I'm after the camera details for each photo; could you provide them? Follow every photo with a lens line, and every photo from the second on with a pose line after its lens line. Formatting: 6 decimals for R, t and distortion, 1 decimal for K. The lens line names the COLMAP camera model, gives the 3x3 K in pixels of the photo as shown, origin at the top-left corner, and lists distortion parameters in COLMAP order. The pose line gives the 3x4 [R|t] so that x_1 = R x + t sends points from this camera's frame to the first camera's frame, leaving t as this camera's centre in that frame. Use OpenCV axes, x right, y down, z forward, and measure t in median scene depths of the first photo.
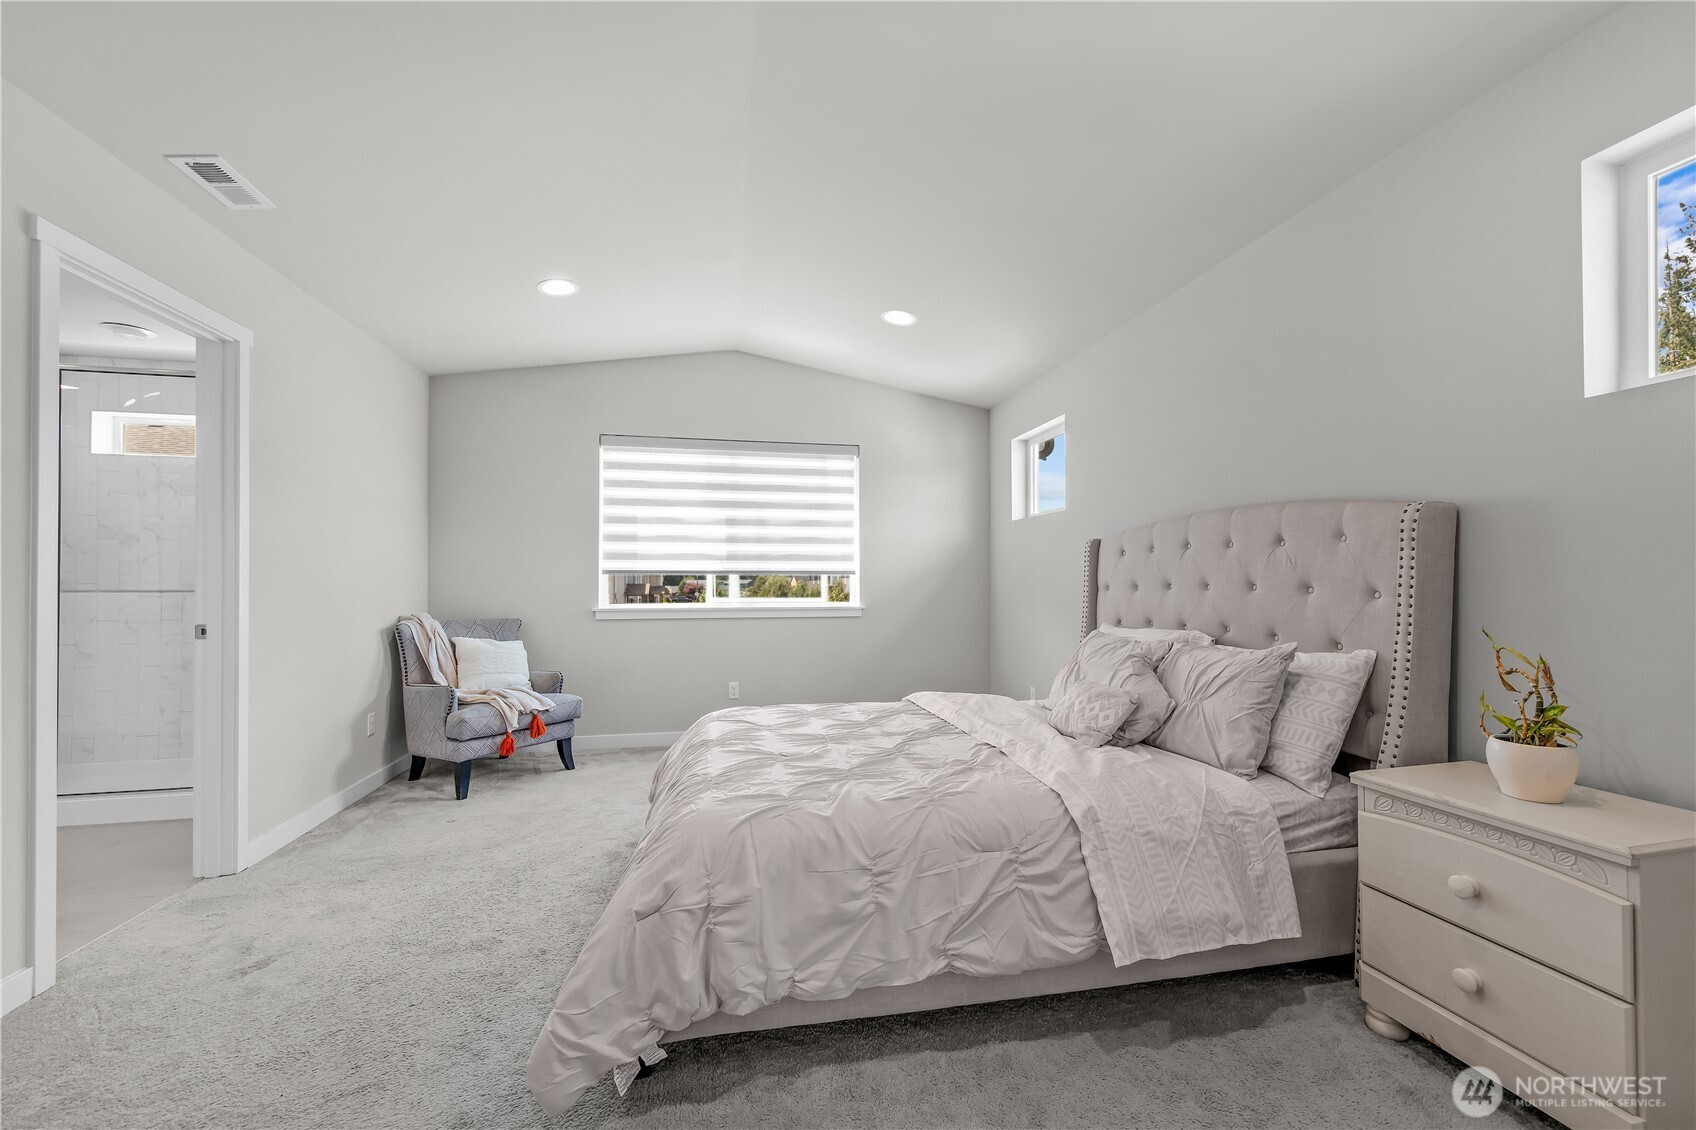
lens RADIAL K [[656.1, 0, 848.0], [0, 656.1, 565.0], [0, 0, 1]] dist [0.004074, 0.000282]
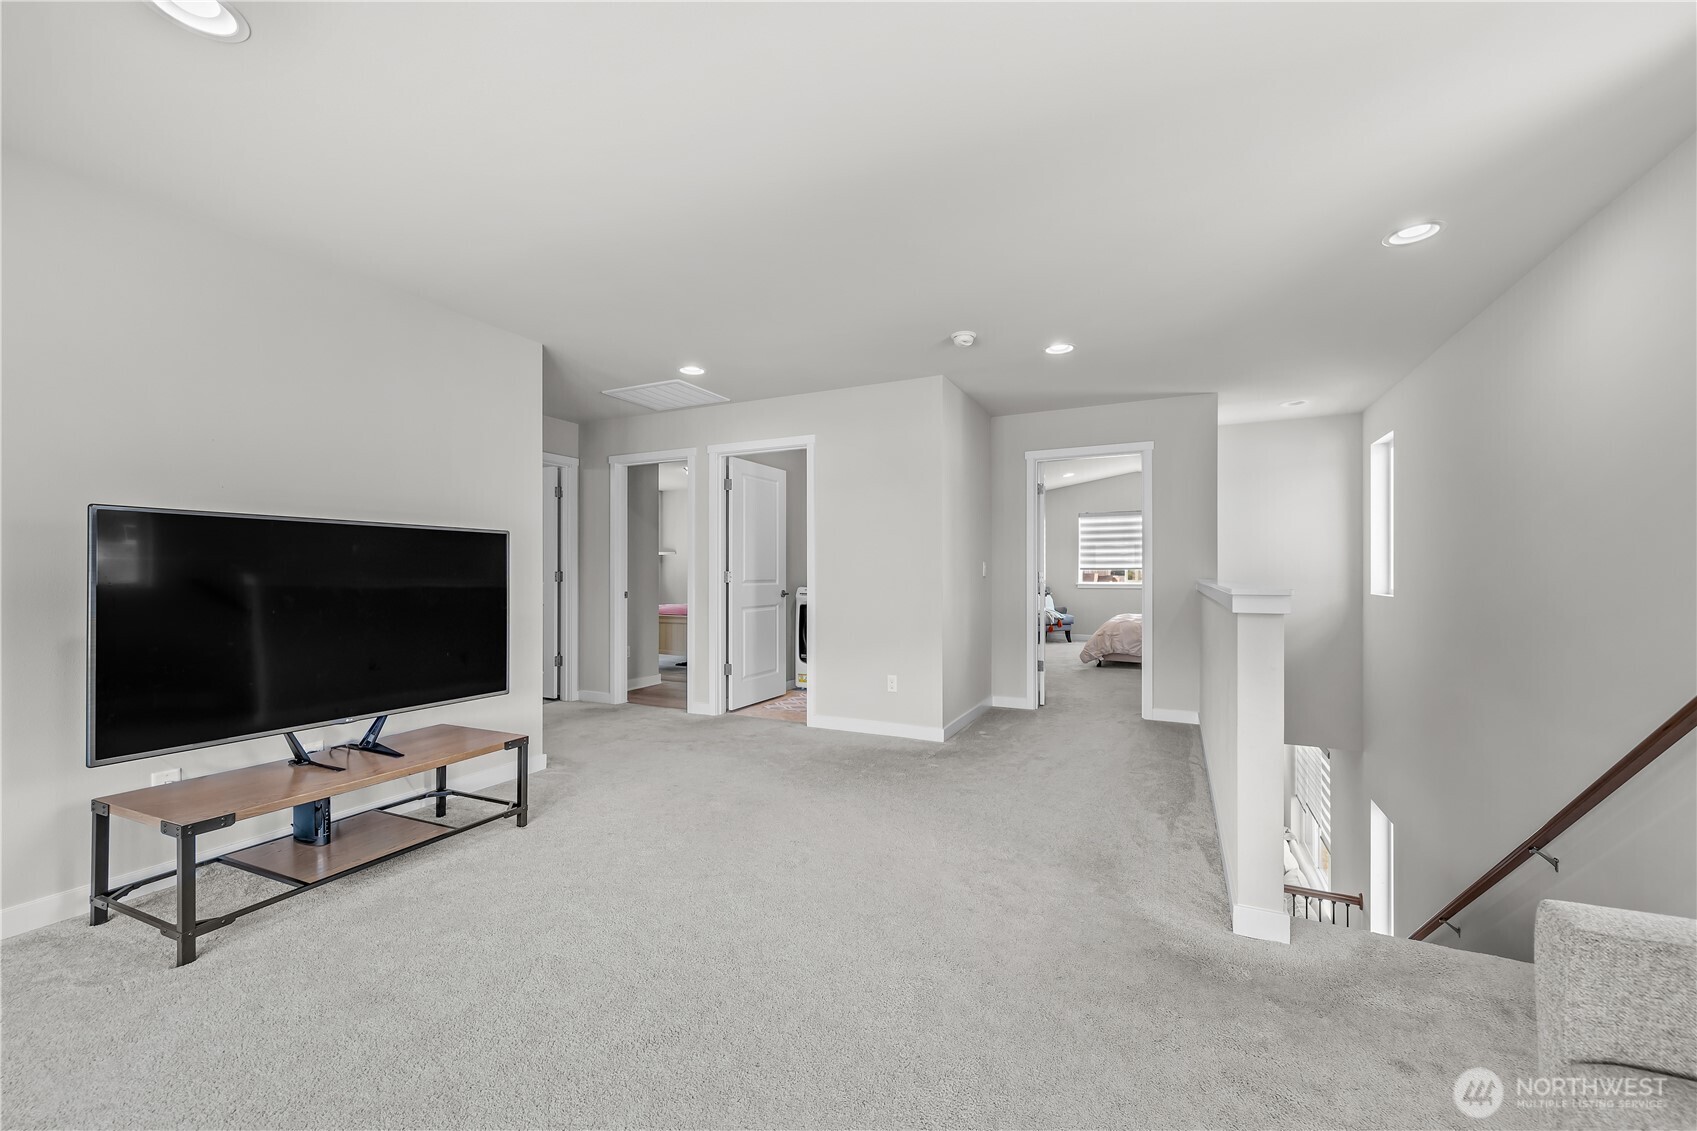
lens RADIAL K [[656.5, 0, 848.5], [0, 656.5, 565.5], [0, 0, 1]] dist [0.004074, 0.000282]
pose [[0.790896, -0.004177, -0.611936, 0.503754], [0.012979, 0.999866, 0.009949, -0.042276], [0.611812, -0.015811, 0.790845, -1.668384]]
